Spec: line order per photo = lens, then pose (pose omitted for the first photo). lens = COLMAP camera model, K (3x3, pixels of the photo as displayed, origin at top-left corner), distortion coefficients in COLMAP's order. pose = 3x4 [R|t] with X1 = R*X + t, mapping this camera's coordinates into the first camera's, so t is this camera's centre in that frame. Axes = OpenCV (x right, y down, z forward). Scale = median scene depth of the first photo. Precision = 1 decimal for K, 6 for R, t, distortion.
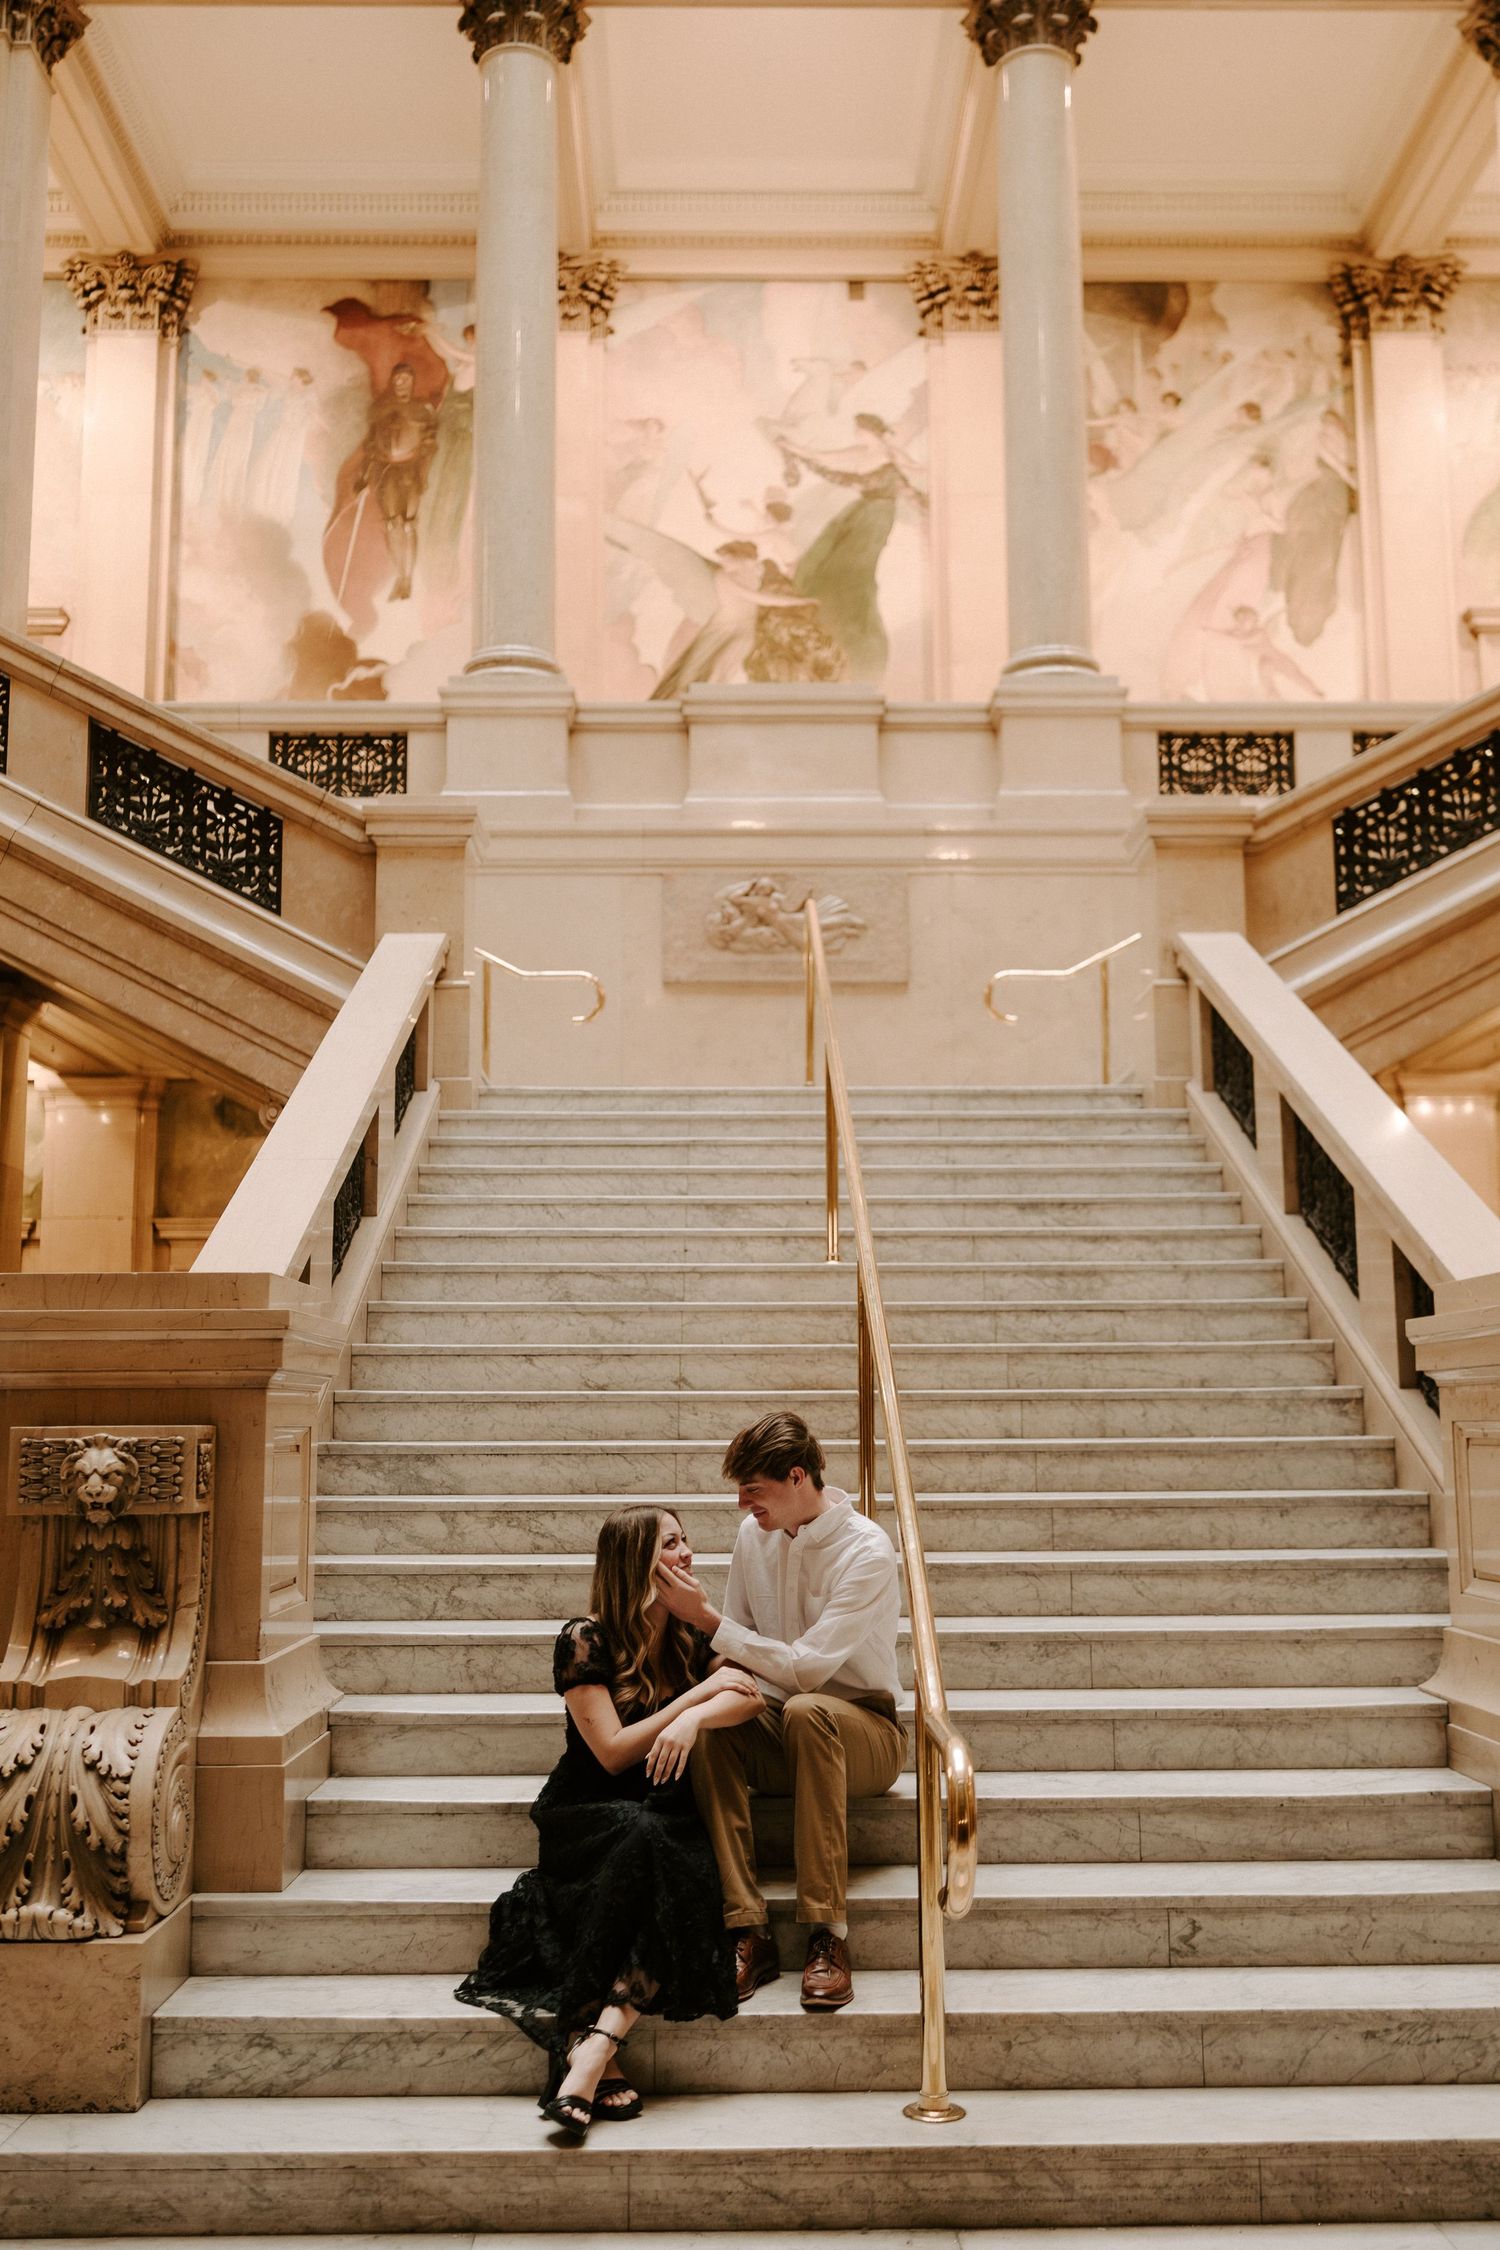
lens RADIAL K [[2256.4, 0, 779.4], [0, 2256.4, 1066.0], [0, 0, 1]] dist [-0.001570, 0.000000]
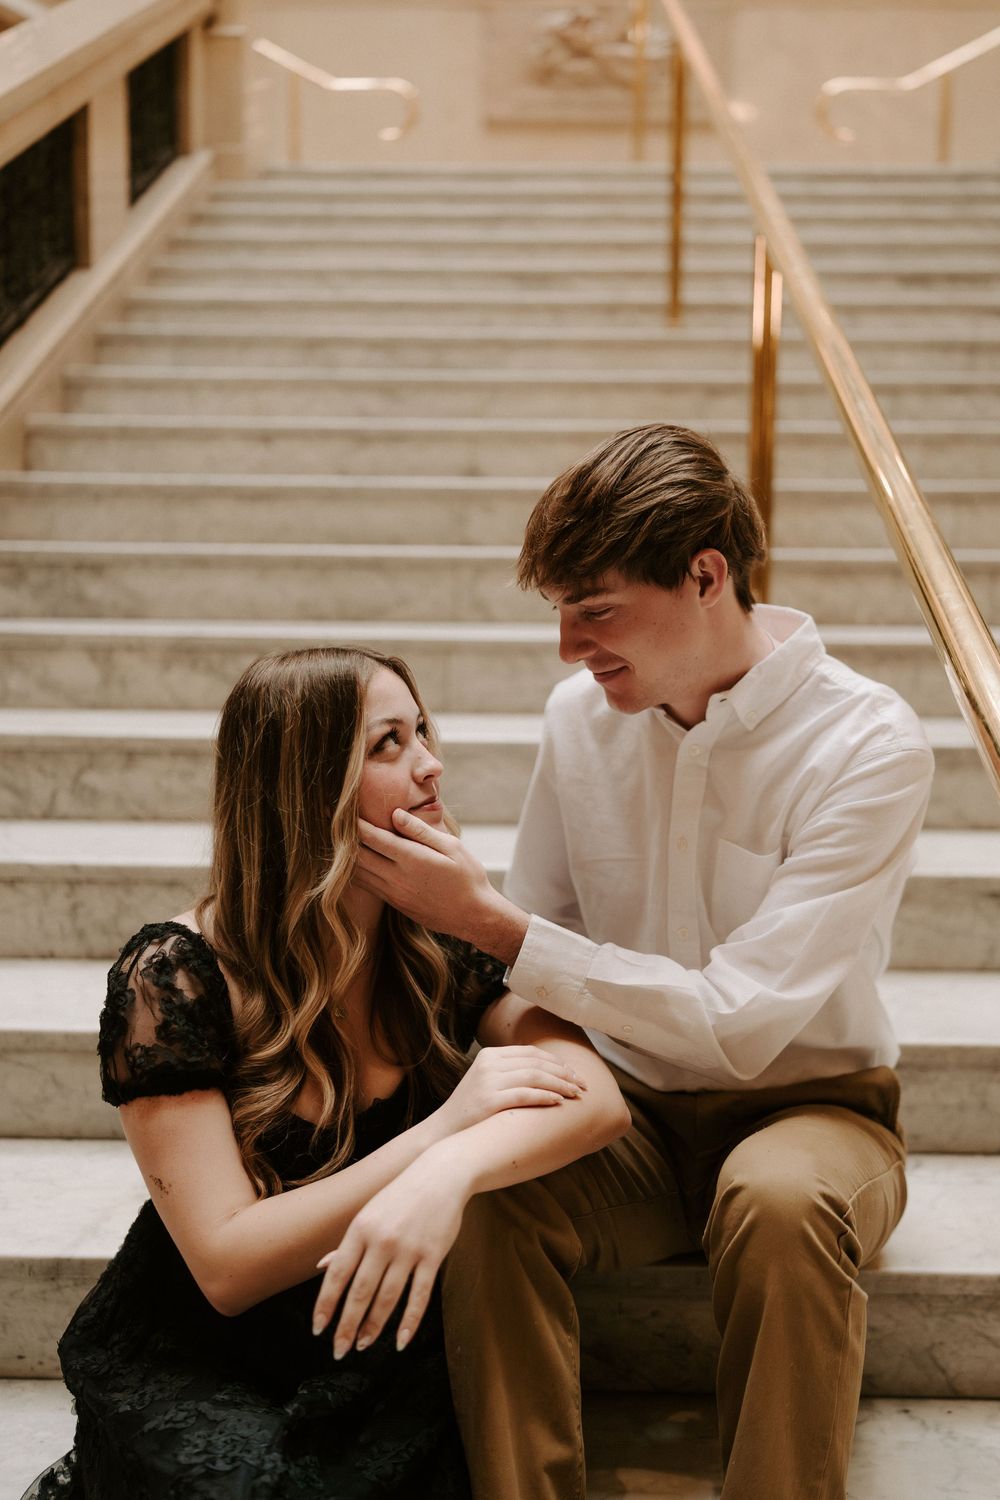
lens RADIAL K [[1559.2, 0, 499.2], [0, 1559.2, 750.2], [0, 0, 1]] dist [0.003926, 0.000000]
pose [[0.998684, 0.023762, -0.045439, -0.004213], [-0.011216, 0.965915, 0.258616, 0.037683], [0.050035, -0.257766, 0.964911, 0.195415]]
